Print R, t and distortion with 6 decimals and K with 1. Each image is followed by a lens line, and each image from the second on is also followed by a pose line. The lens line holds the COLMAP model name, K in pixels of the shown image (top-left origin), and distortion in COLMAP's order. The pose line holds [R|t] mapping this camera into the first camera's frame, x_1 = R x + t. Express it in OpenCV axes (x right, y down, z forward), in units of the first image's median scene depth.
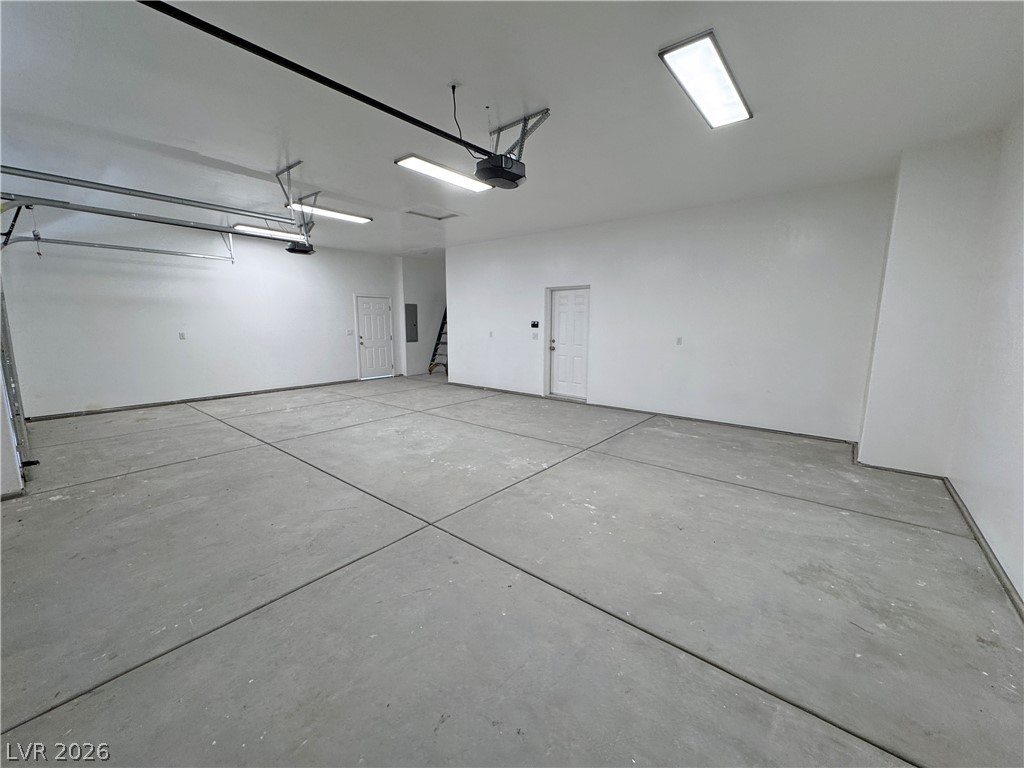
lens RADIAL K [[405.2, 0, 514.7], [0, 405.2, 384.9], [0, 0, 1]] dist [-0.000418, -0.000003]
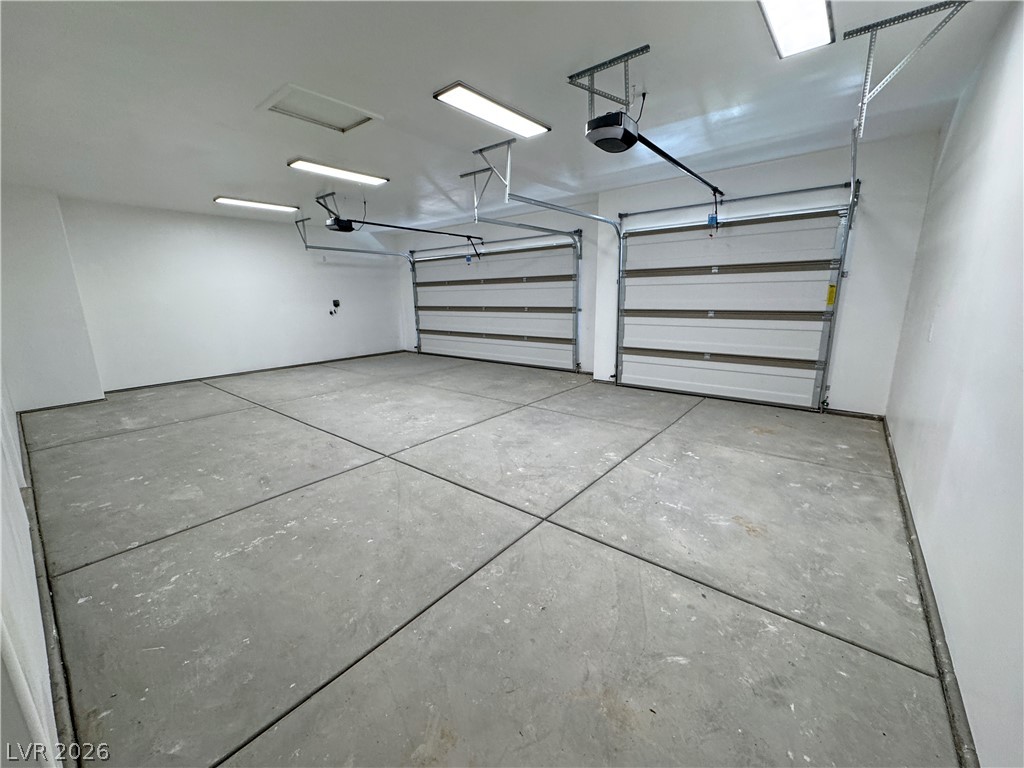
lens RADIAL K [[405.2, 0, 513.5], [0, 405.2, 384.8], [0, 0, 1]] dist [-0.000418, -0.000003]
pose [[-0.999863, 0.015812, -0.004808, -0.549567], [0.012864, 0.927256, 0.374206, -0.329716], [0.010375, 0.374093, -0.927333, 1.976432]]
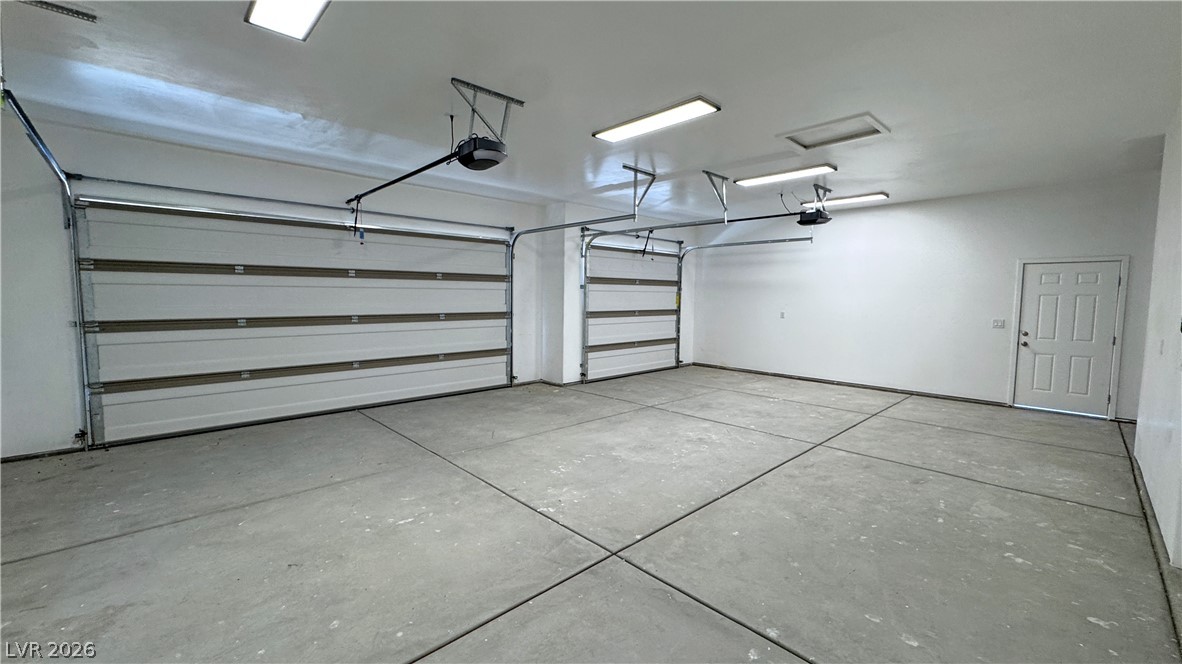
lens RADIAL K [[470.9, 0, 588.4], [0, 470.9, 332.4], [0, 0, 1]] dist [-0.001203, -0.000067]
pose [[-0.128081, 0.074084, -0.988993, 0.689208], [-0.167085, 0.981340, 0.095149, -0.153206], [0.977588, 0.177433, -0.113313, 0.910275]]
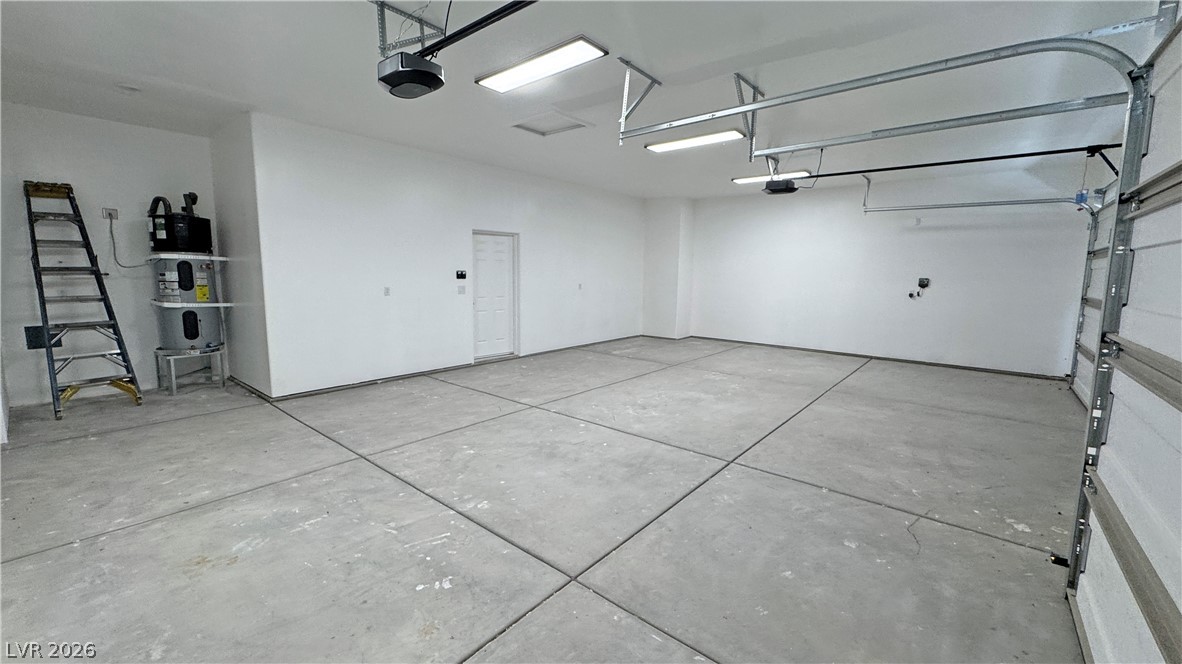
lens RADIAL K [[470.9, 0, 589.1], [0, 470.9, 331.6], [0, 0, 1]] dist [-0.001203, -0.000067]
pose [[0.006577, -0.131129, 0.991344, -1.290784], [0.145237, 0.980978, 0.128794, -0.185957], [-0.989375, 0.143133, 0.025496, 1.135970]]
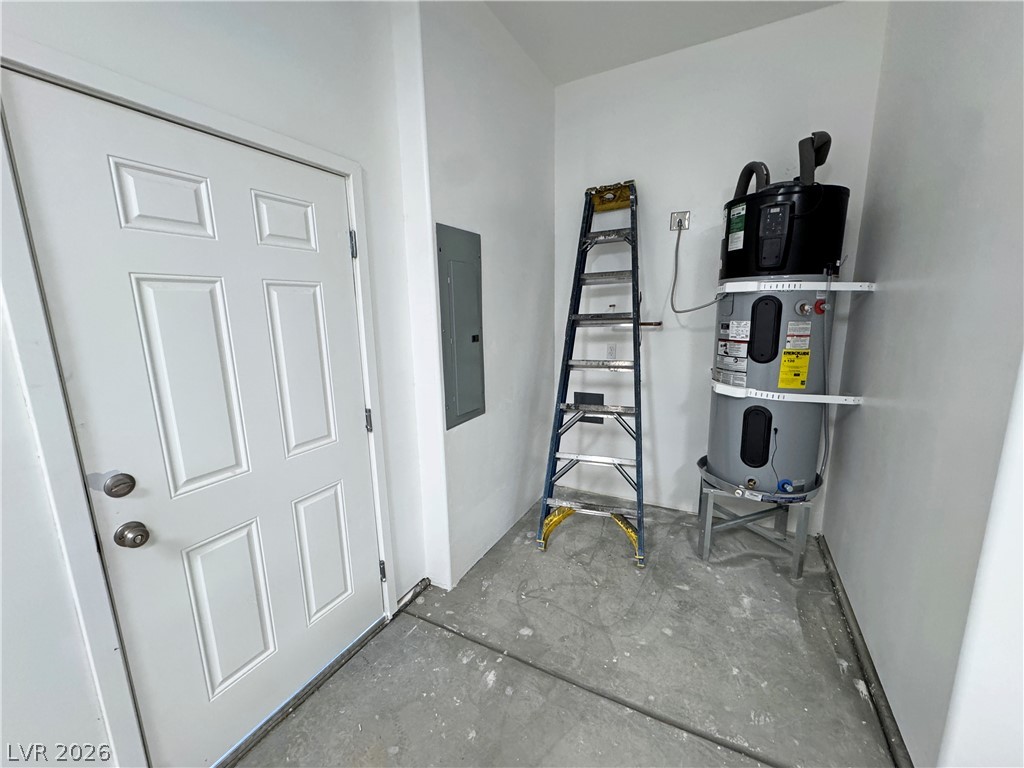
lens RADIAL K [[405.2, 0, 512.9], [0, 405.2, 383.2], [0, 0, 1]] dist [-0.000418, -0.000003]
pose [[0.979483, -0.057678, 0.193099, -0.570116], [0.053868, 0.998237, 0.024931, -0.273484], [-0.194196, -0.014017, 0.980863, 1.685682]]
